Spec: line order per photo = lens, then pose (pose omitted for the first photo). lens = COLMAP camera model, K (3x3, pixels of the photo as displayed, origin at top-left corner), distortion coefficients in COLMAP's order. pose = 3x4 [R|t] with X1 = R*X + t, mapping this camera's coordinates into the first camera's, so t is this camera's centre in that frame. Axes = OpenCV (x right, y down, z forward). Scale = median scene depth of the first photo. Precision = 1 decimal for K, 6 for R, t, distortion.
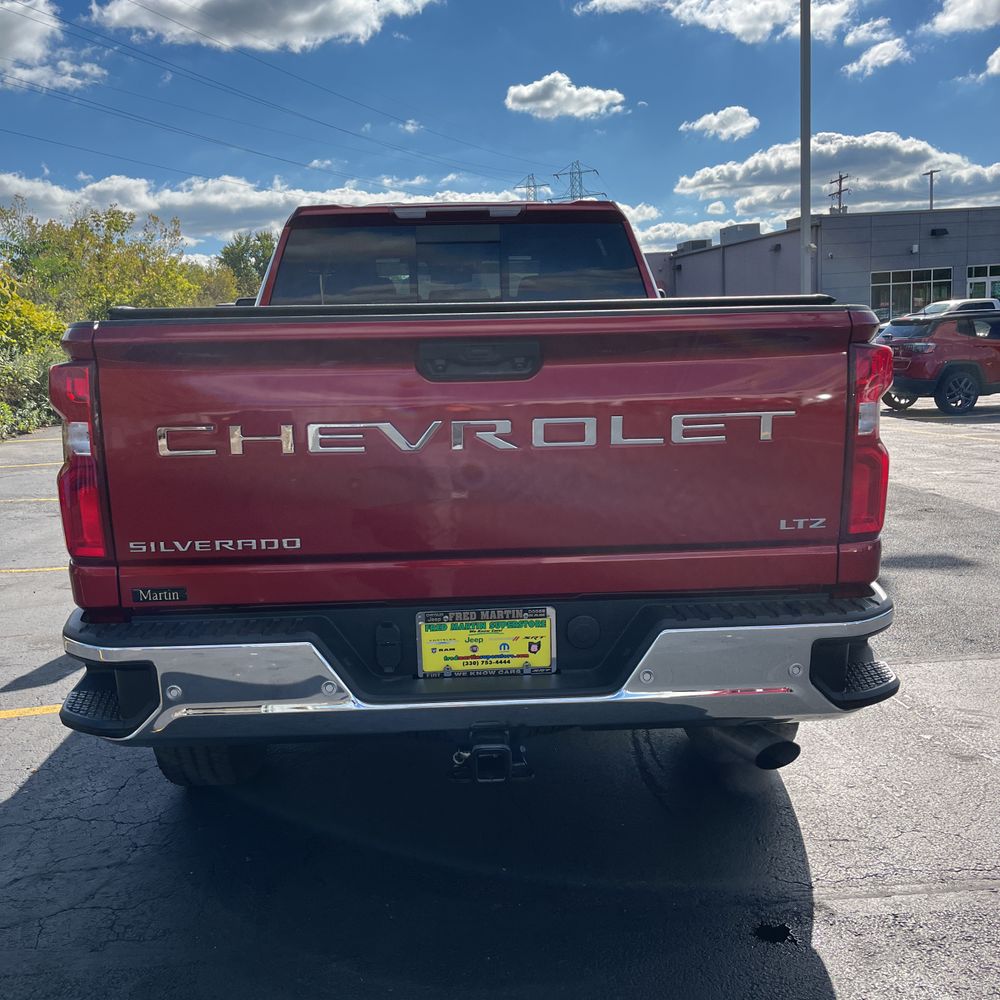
lens RADIAL K [[1007.0, 0, 498.4], [0, 1007.0, 547.7], [0, 0, 1]] dist [0.012590, 0.010129]
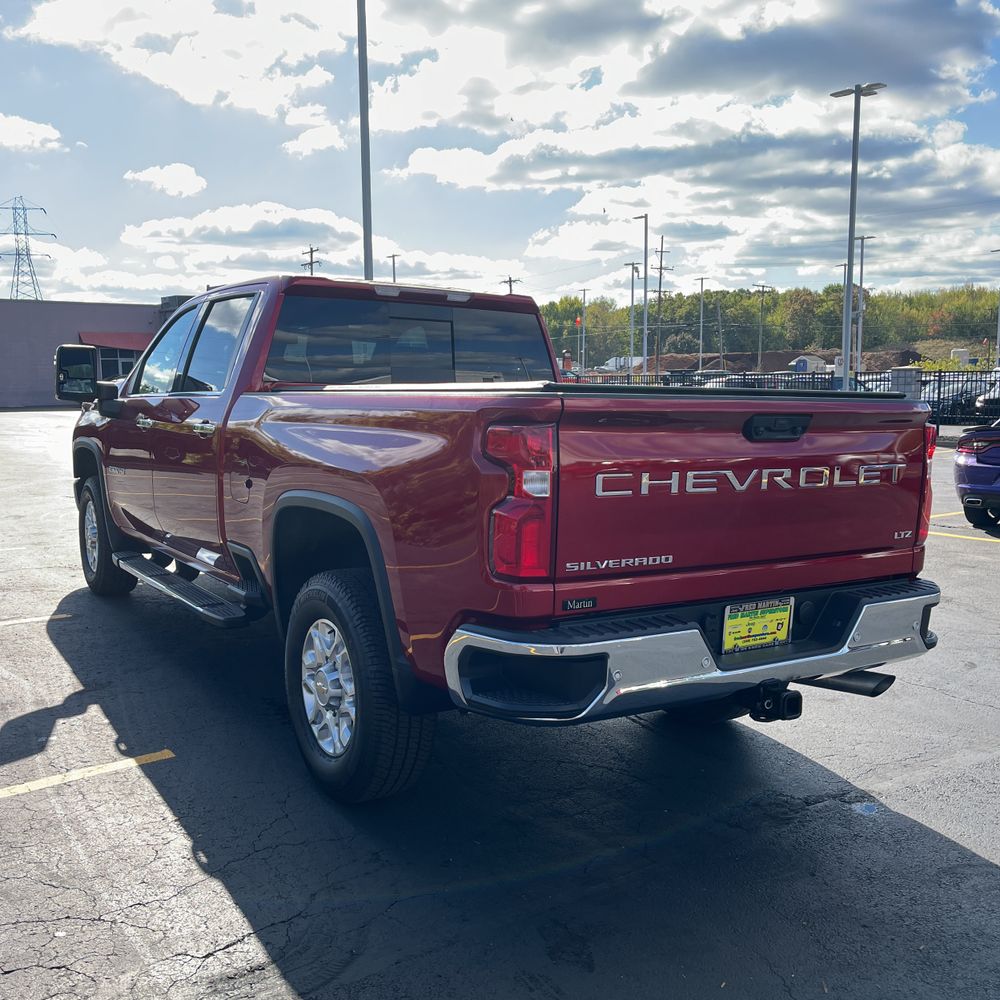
lens RADIAL K [[1006.8, 0, 497.4], [0, 1006.8, 566.3], [0, 0, 1]] dist [0.043734, -0.044226]
pose [[0.865477, -0.042487, 0.499144, -0.703664], [0.061531, 0.997868, -0.021750, 0.013427], [-0.497156, 0.049537, 0.866246, -0.038025]]
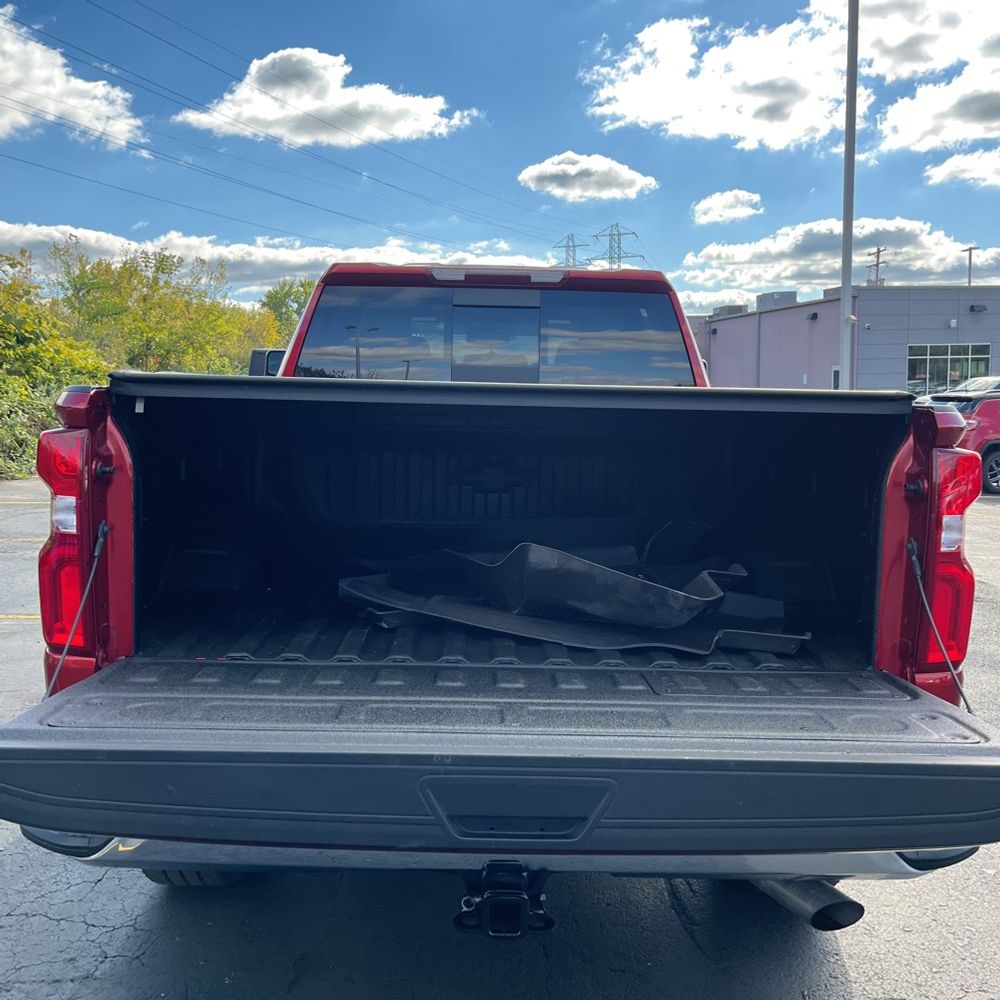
lens RADIAL K [[1010.3, 0, 494.1], [0, 1010.3, 529.8], [0, 0, 1]] dist [0.007859, -0.018450]
pose [[0.998377, 0.048644, -0.029603, -0.004669], [-0.050536, 0.996476, -0.066939, -0.035659], [0.026242, 0.068327, 0.997318, 0.076952]]
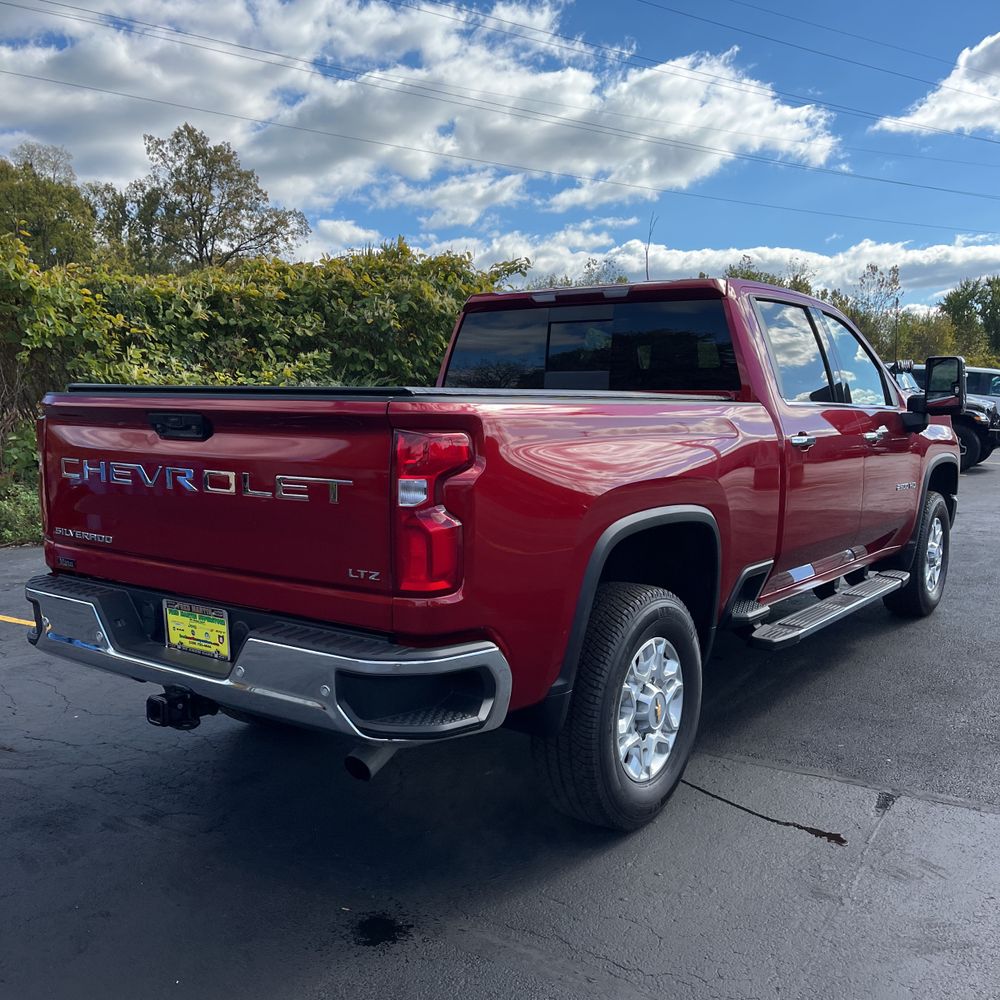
lens RADIAL K [[1002.9, 0, 499.9], [0, 1002.9, 514.0], [0, 0, 1]] dist [0.007524, -0.010237]
pose [[0.773425, 0.099403, -0.626046, 0.781258], [-0.146621, 0.988899, -0.024121, -0.060497], [0.616698, 0.110447, 0.779413, 0.114145]]
